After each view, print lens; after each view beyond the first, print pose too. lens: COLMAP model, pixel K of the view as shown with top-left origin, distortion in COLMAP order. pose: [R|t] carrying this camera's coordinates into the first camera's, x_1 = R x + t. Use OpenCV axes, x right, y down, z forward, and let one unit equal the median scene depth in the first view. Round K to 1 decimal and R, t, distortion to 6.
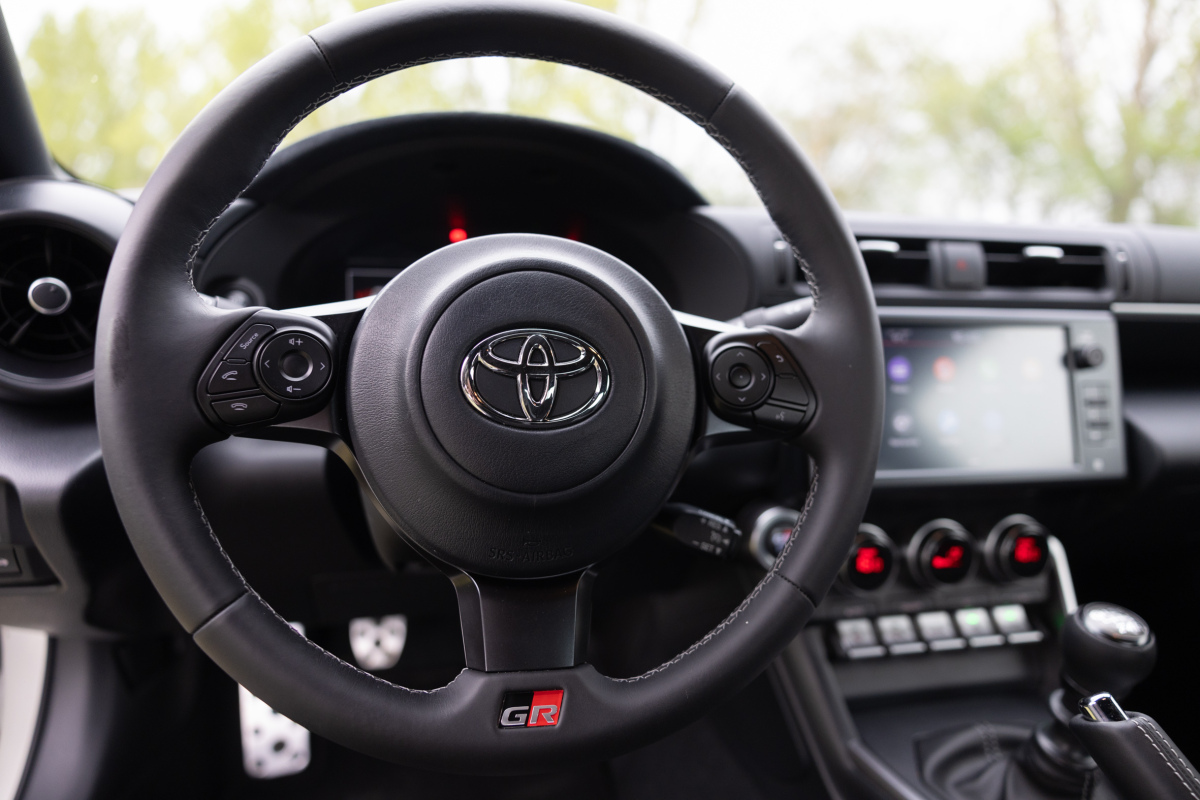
lens RADIAL K [[804.4, 0, 597.3], [0, 804.4, 398.2], [0, 0, 1]] dist [0.018560, -0.002865]
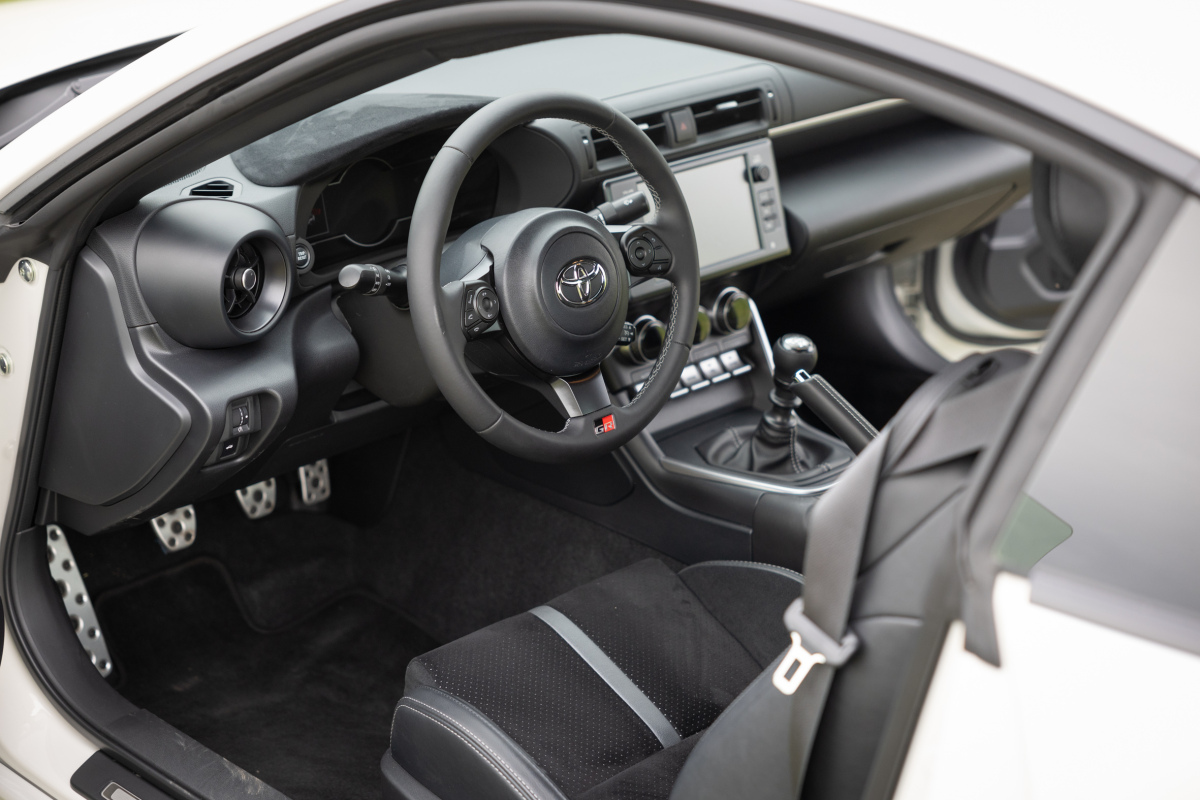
lens RADIAL K [[2051.1, 0, 600.4], [0, 2051.1, 400.5], [0, 0, 1]] dist [0.036247, 0.000000]
pose [[0.856329, -0.213406, 0.470275, -1.459435], [0.118711, 0.967582, 0.222917, -0.510656], [-0.502601, -0.135064, 0.853903, -2.058579]]
